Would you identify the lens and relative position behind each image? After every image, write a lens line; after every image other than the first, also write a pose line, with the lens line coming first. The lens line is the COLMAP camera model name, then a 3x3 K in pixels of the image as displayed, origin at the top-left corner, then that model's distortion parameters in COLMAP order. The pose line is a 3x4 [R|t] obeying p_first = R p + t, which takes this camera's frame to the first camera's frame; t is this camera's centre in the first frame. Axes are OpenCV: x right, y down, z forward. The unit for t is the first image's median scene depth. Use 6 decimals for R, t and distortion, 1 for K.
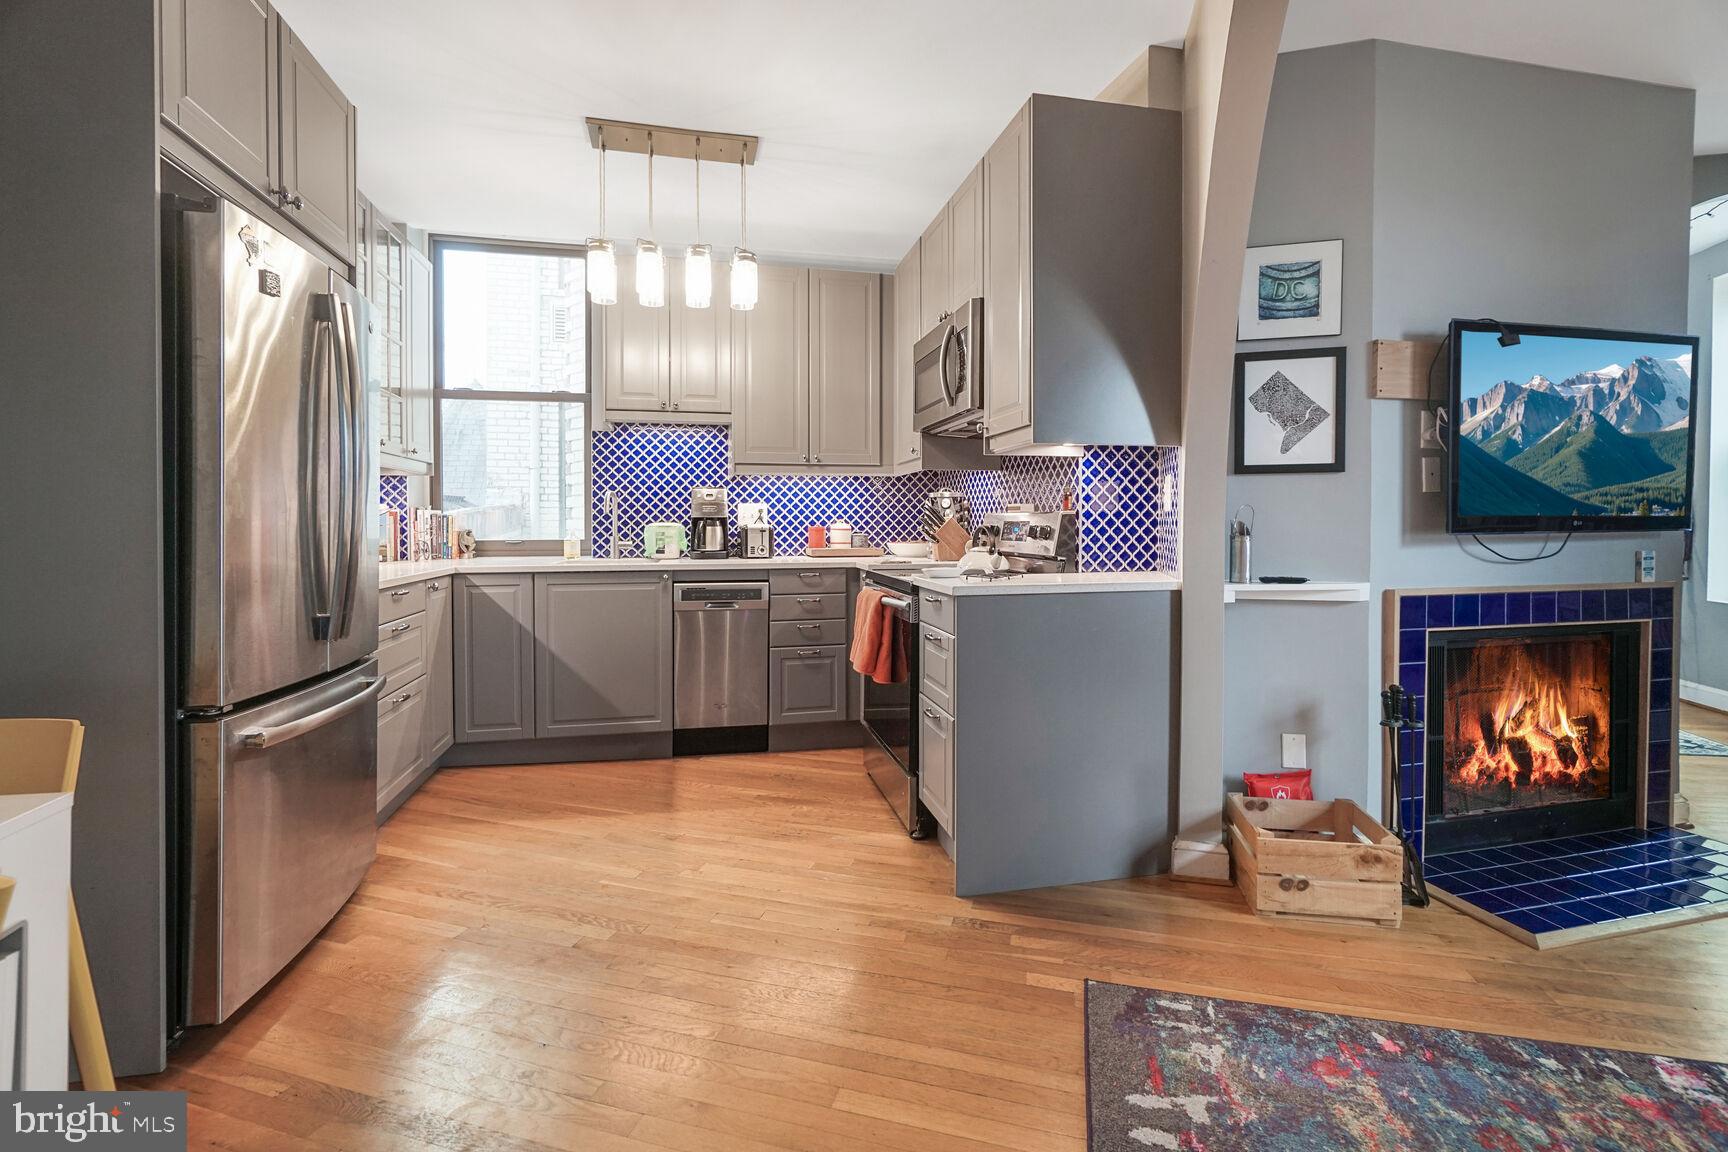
lens RADIAL K [[734.6, 0, 867.0], [0, 734.6, 564.9], [0, 0, 1]] dist [-0.008614, 0.003750]
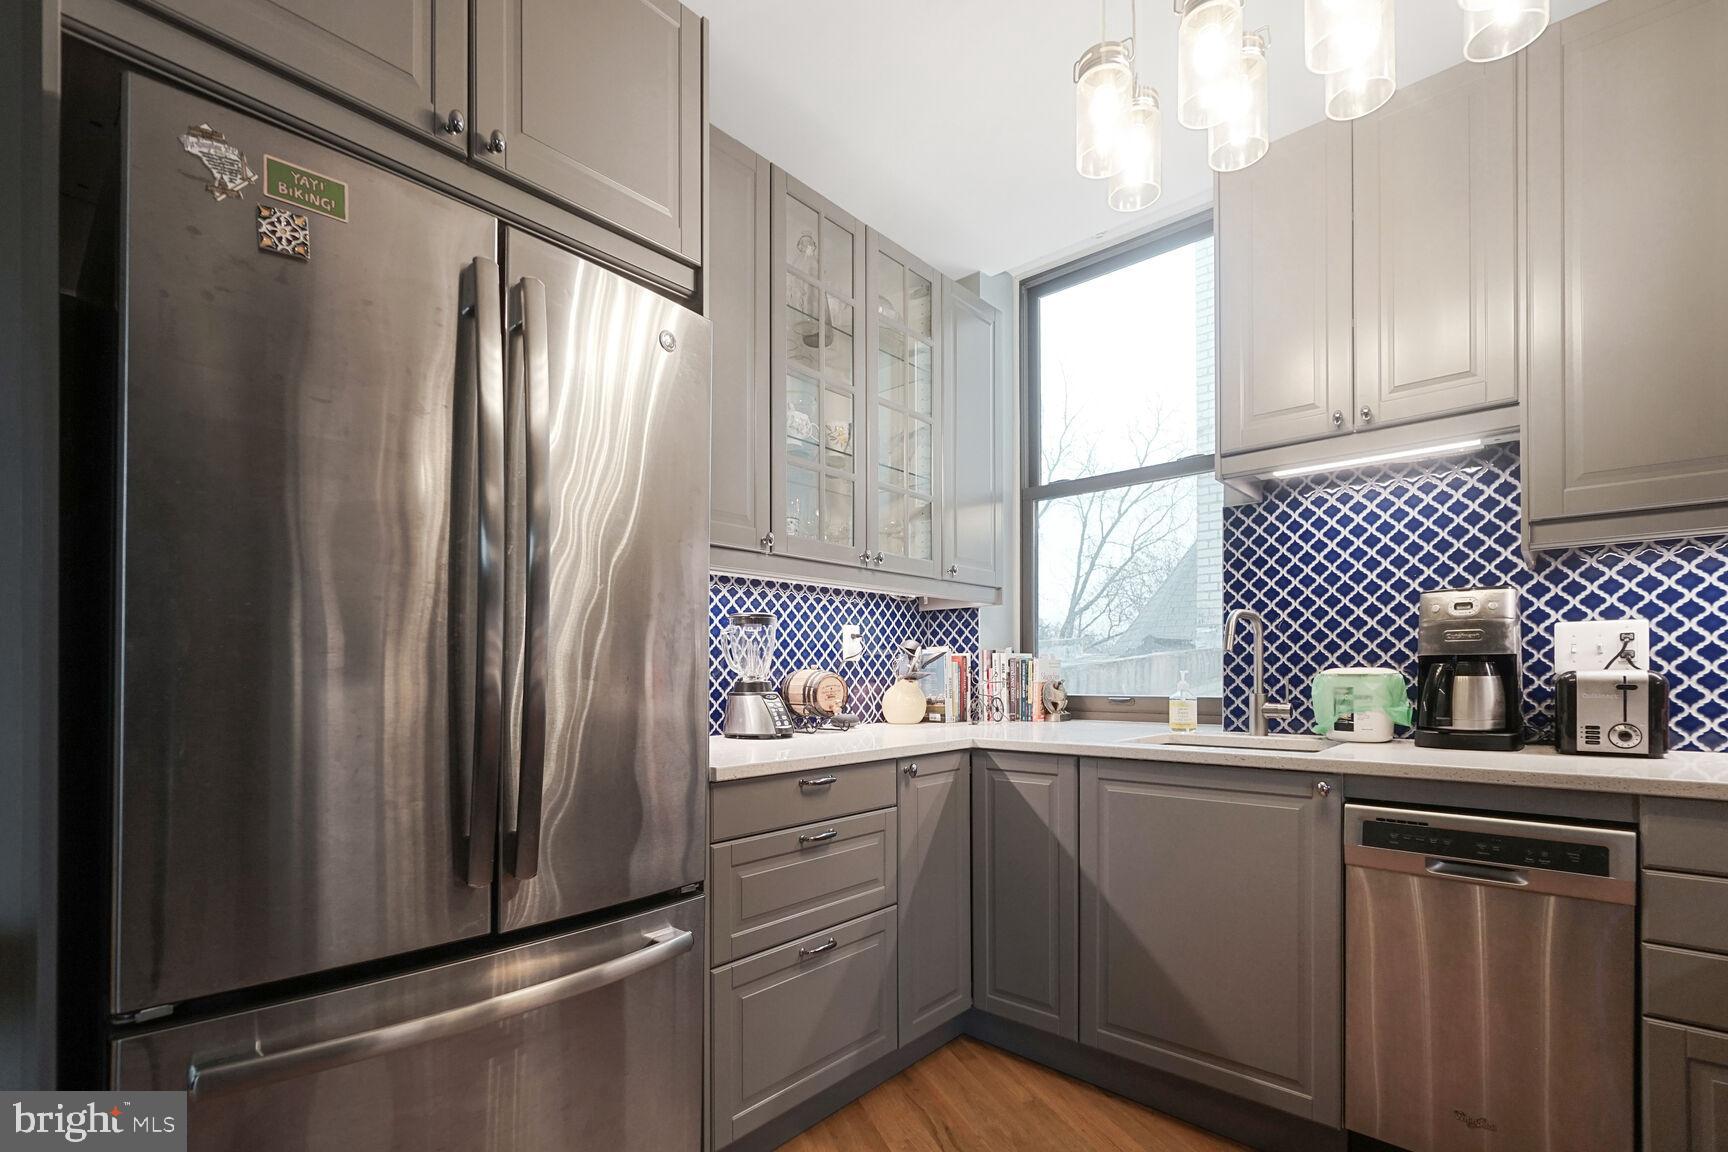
lens RADIAL K [[801.3, 0, 872.5], [0, 801.3, 669.6], [0, 0, 1]] dist [-0.000716, 0.000534]
pose [[0.587021, -0.006615, -0.809545, -0.031389], [-0.040887, 0.998448, -0.037808, -0.022335], [0.808539, 0.055294, 0.585839, 0.415325]]
